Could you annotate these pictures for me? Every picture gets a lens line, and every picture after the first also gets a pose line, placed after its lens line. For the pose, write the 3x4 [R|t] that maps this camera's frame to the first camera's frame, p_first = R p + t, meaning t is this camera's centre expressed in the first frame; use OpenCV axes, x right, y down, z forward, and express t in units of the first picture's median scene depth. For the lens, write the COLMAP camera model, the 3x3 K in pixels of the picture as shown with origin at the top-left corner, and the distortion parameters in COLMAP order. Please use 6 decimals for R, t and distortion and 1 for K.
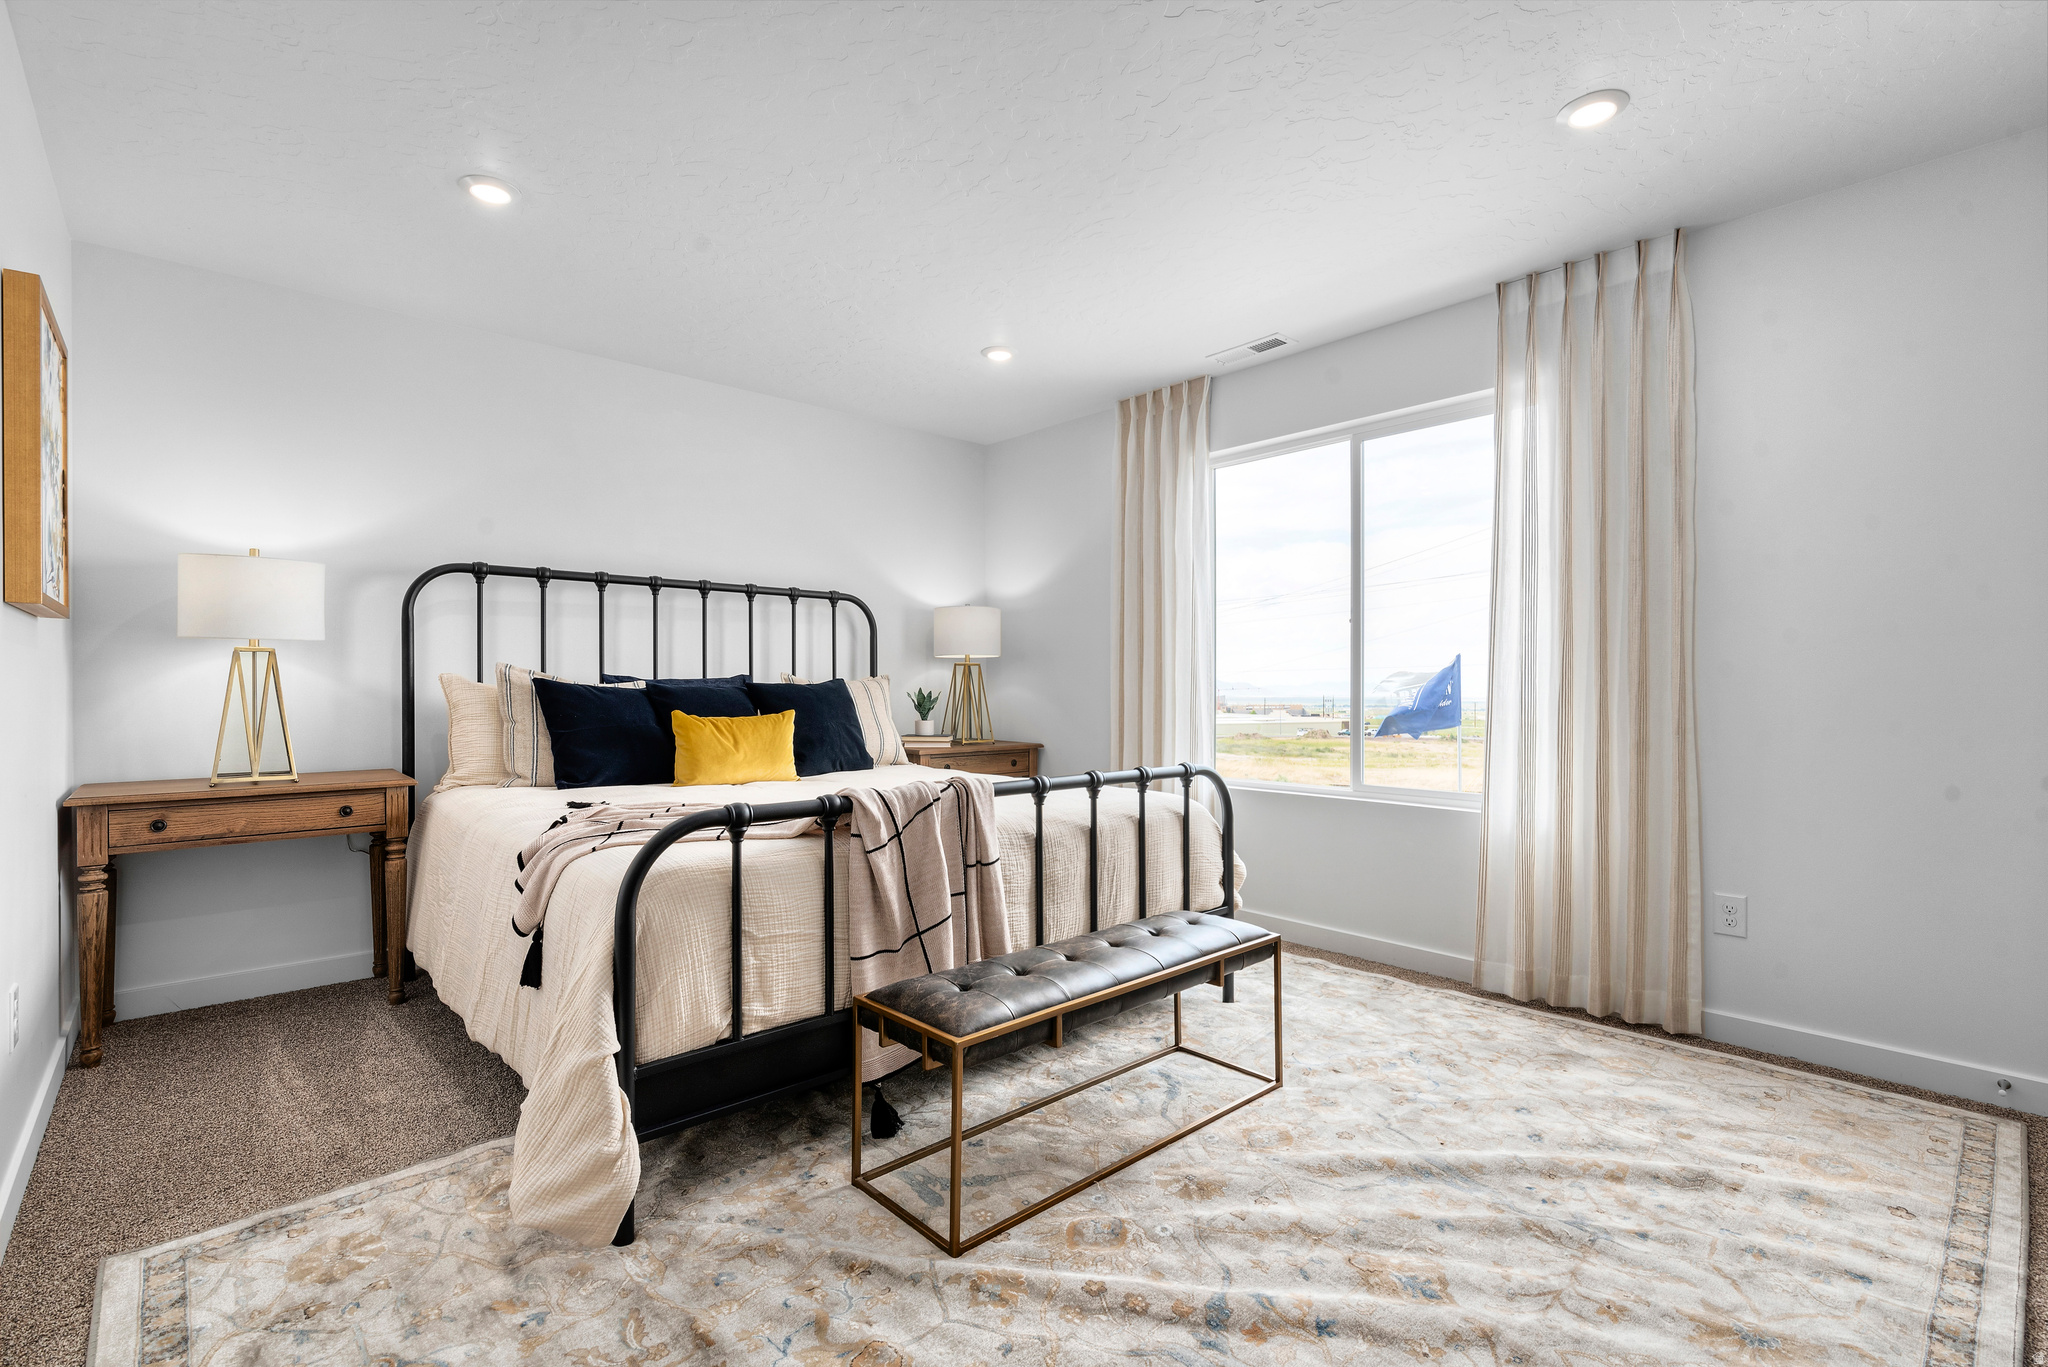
lens RADIAL K [[931.4, 0, 1035.4], [0, 931.4, 691.2], [0, 0, 1]] dist [-0.000845, -0.000424]
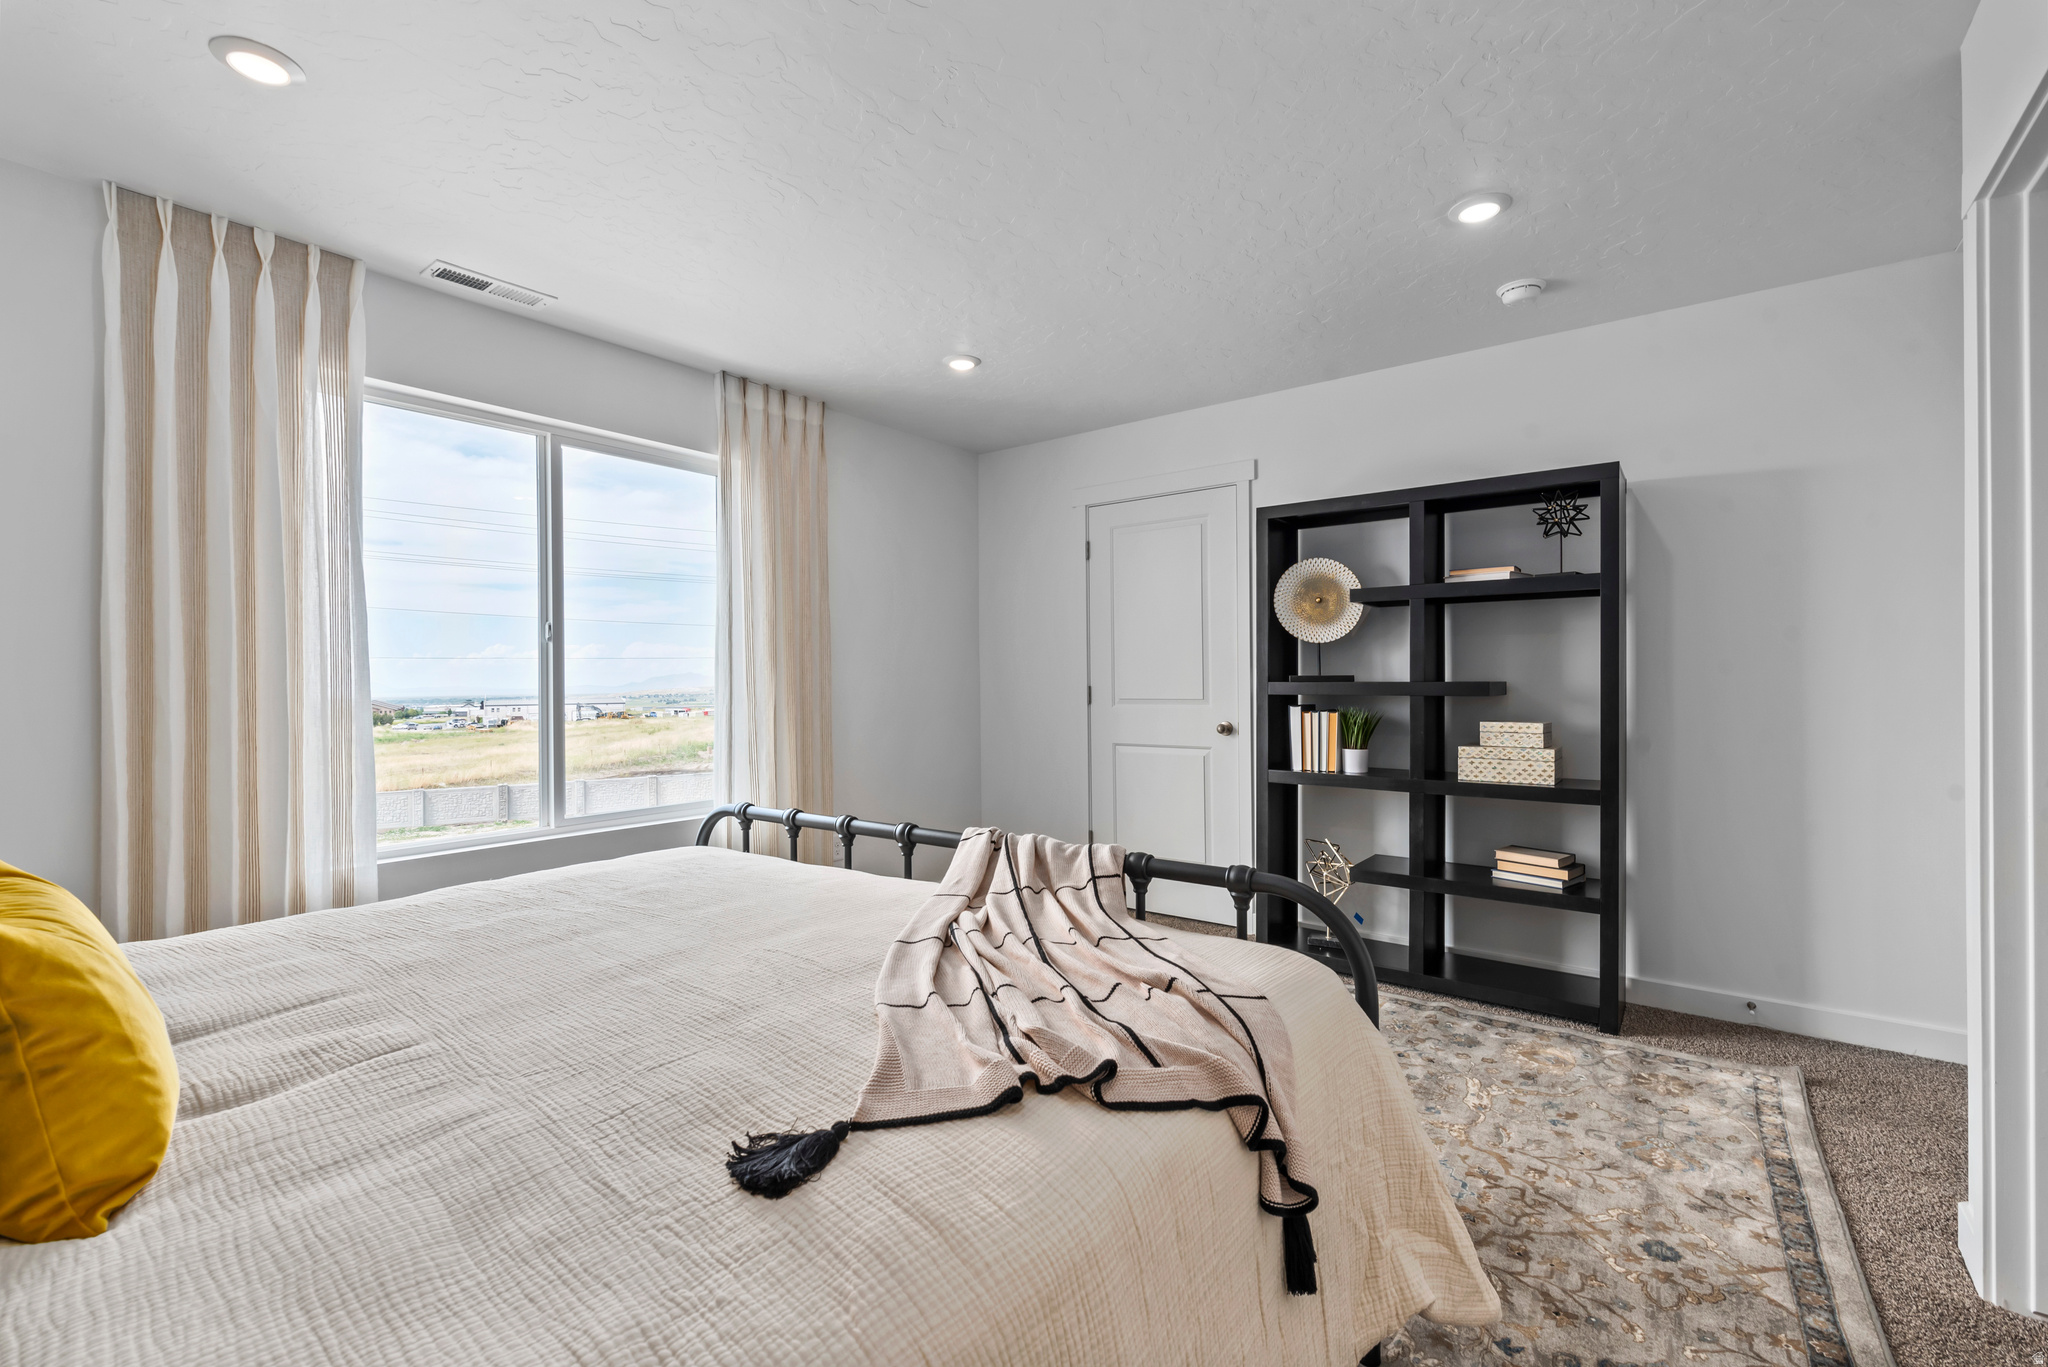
lens RADIAL K [[888.5, 0, 1035.0], [0, 888.5, 683.2], [0, 0, 1]] dist [0.002501, 0.000450]
pose [[-0.163221, 0.001751, 0.986588, -0.582018], [0.005311, 0.999985, -0.000897, -0.028073], [-0.986575, 0.005093, -0.163228, 0.665023]]
